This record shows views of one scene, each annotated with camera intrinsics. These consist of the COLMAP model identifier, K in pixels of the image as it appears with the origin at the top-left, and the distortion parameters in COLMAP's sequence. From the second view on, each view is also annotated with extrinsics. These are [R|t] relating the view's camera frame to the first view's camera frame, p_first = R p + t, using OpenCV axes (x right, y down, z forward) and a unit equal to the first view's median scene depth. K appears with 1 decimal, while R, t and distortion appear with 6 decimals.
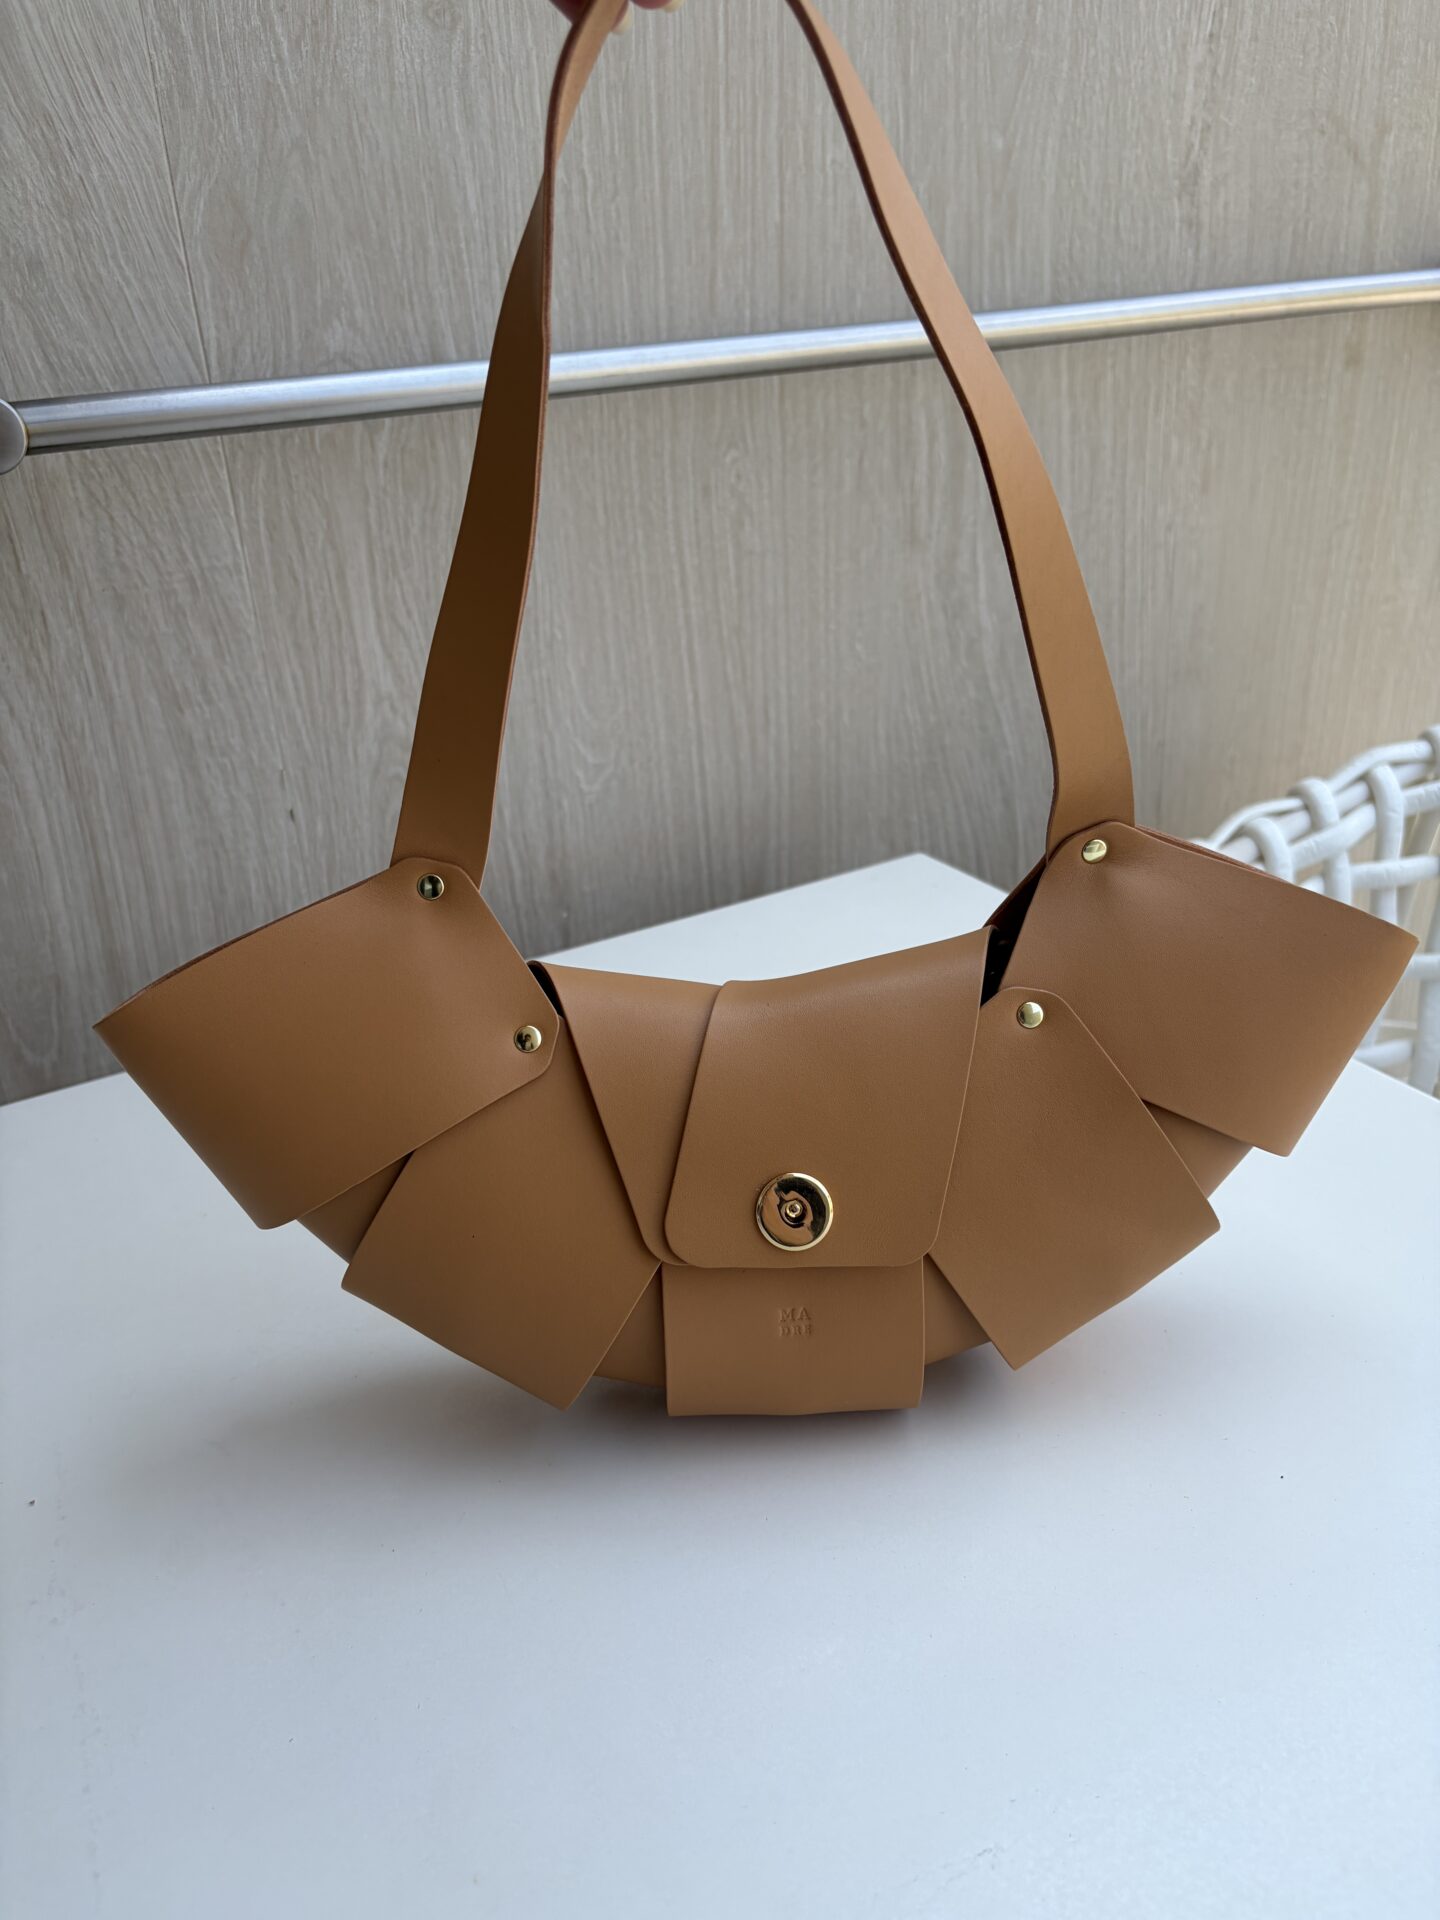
lens RADIAL K [[1510.4, 0, 712.6], [0, 1510.4, 955.6], [0, 0, 1]] dist [-0.005536, -0.033604]
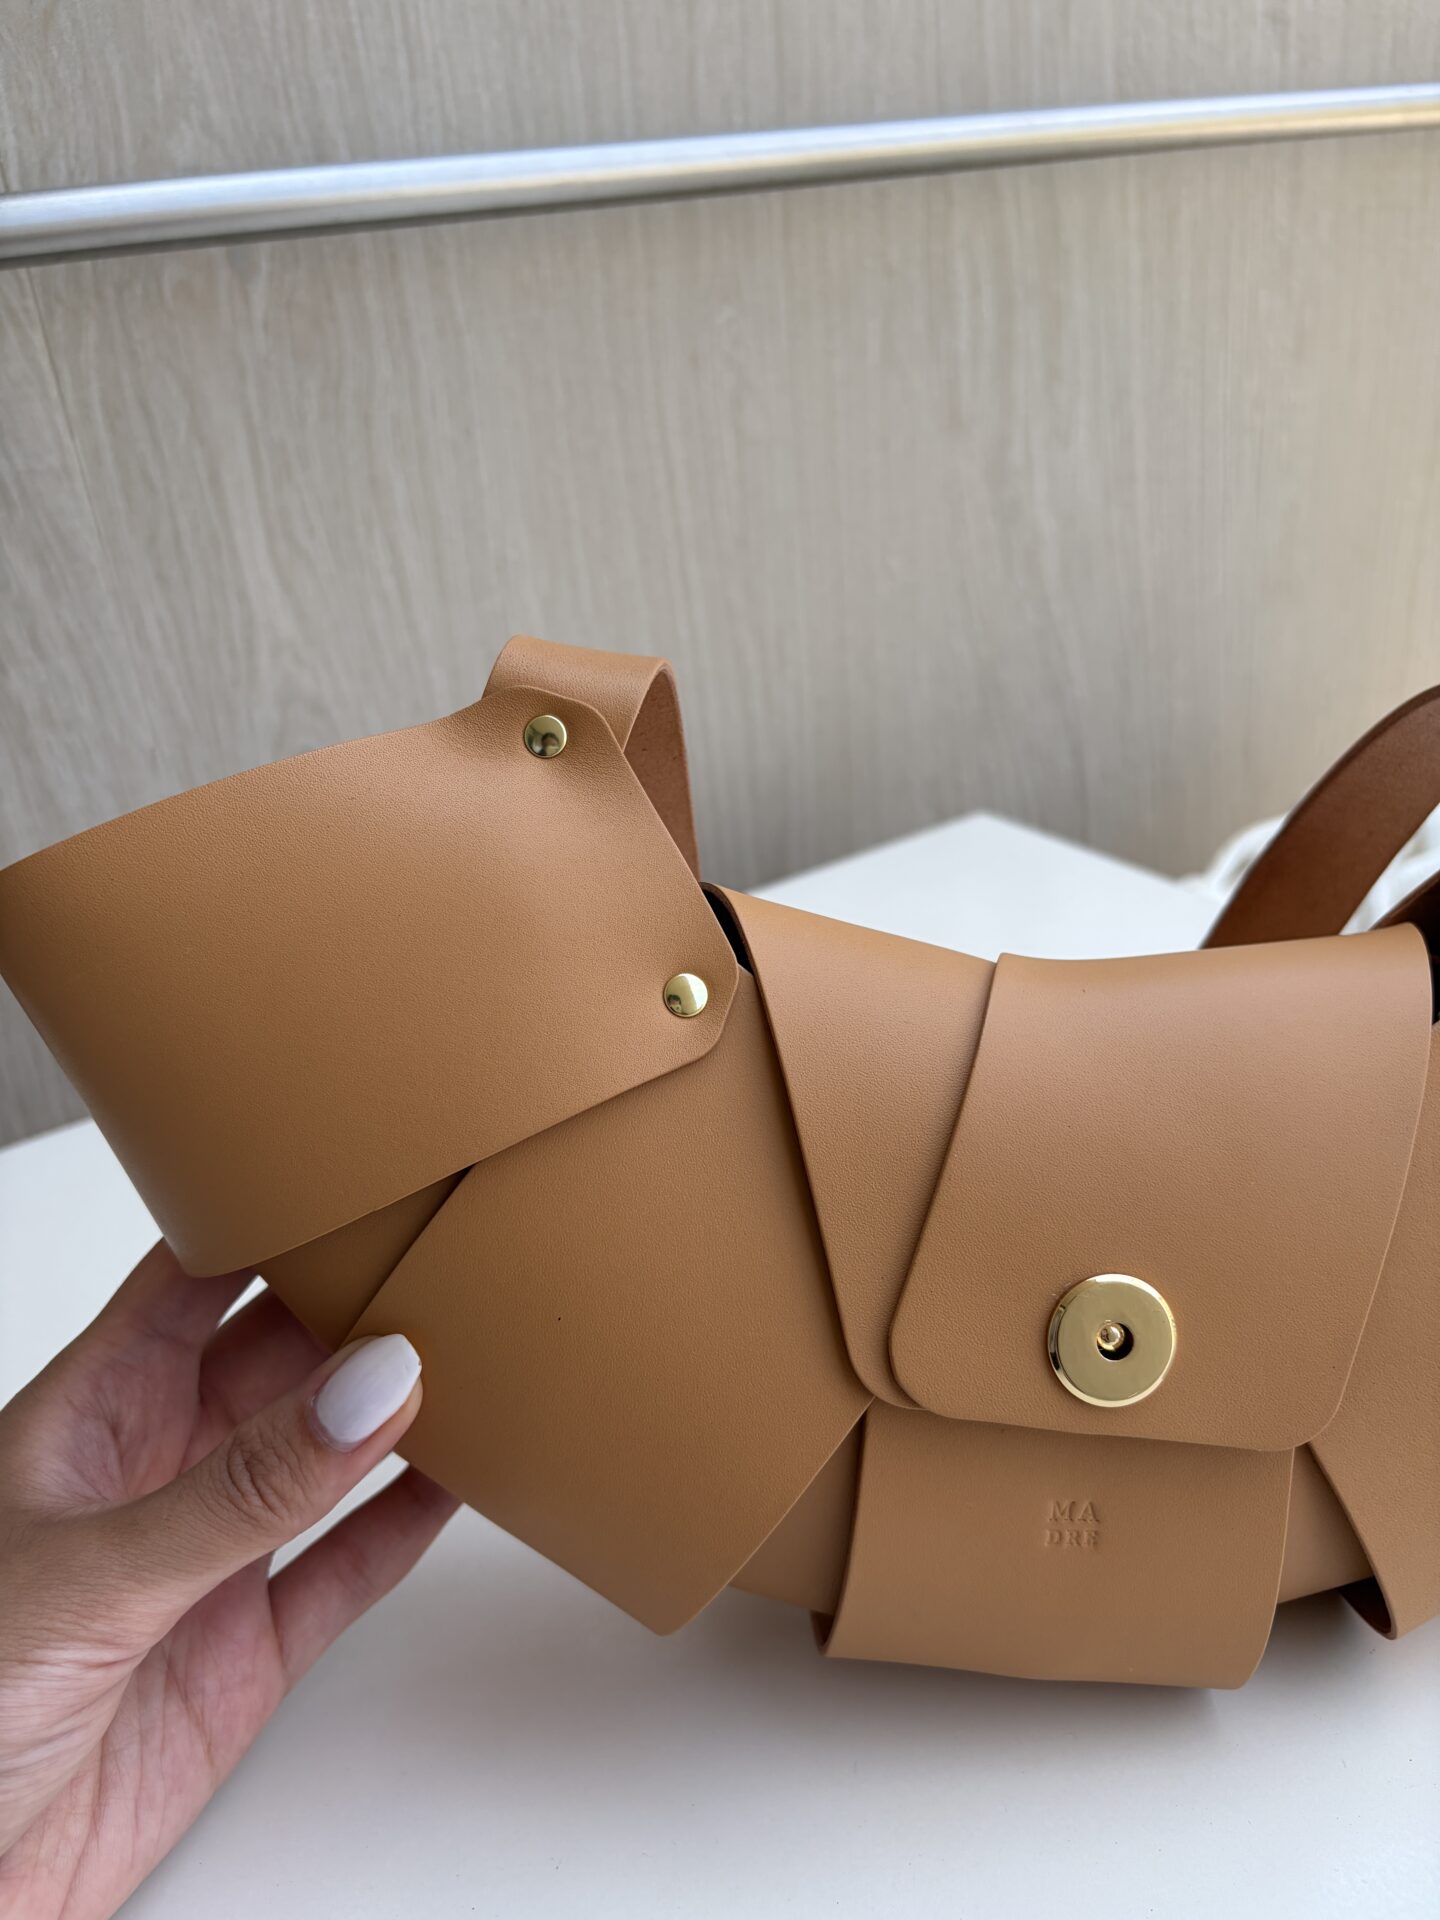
lens RADIAL K [[1510.4, 0, 712.7], [0, 1510.4, 967.8], [0, 0, 1]] dist [-0.005536, -0.033604]
pose [[0.998508, -0.051509, 0.018137, -0.025234], [0.051258, 0.998587, 0.014012, -0.009474], [-0.018833, -0.013062, 0.999737, 0.231757]]
